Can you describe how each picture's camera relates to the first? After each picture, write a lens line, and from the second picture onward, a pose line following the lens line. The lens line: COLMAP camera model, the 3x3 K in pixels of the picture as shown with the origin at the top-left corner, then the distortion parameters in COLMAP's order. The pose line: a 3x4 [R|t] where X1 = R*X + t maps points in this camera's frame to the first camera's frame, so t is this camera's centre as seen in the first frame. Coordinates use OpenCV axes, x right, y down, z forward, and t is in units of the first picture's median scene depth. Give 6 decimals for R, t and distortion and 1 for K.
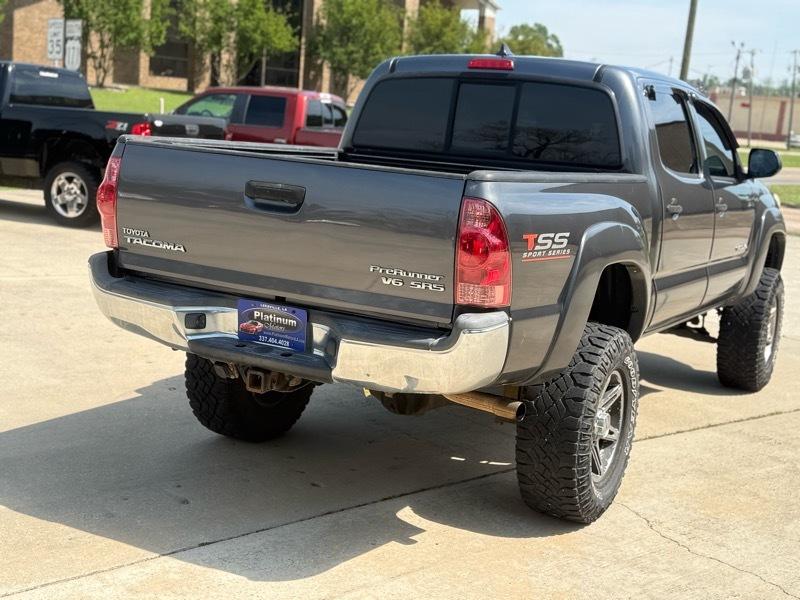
lens RADIAL K [[1115.5, 0, 400.0], [0, 1115.5, 300.0], [0, 0, 1]] dist [0.175738, -0.311113]
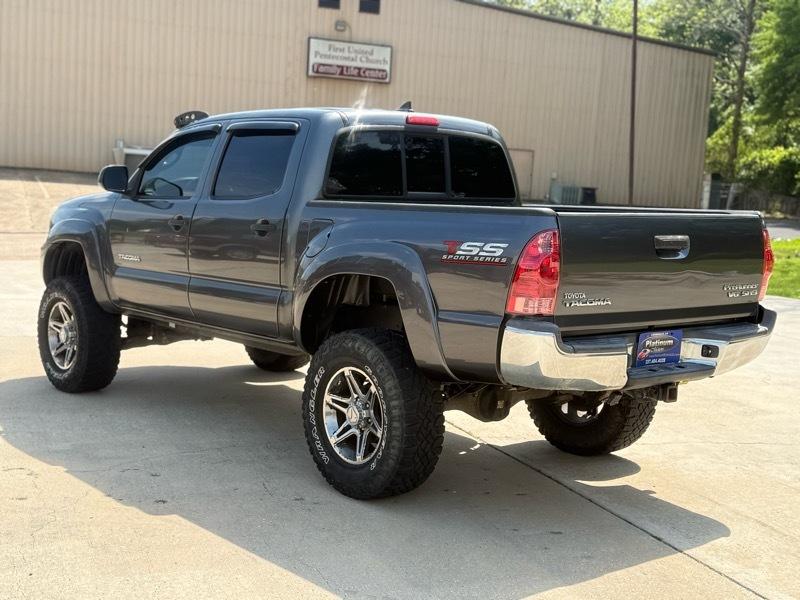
lens RADIAL K [[1115.5, 0, 400.0], [0, 1115.5, 300.0], [0, 0, 1]] dist [0.175738, -0.311113]
pose [[0.366239, -0.160098, 0.916645, -1.283557], [0.140610, 0.983298, 0.115559, -0.203904], [-0.919836, 0.086567, 0.382633, 0.734192]]
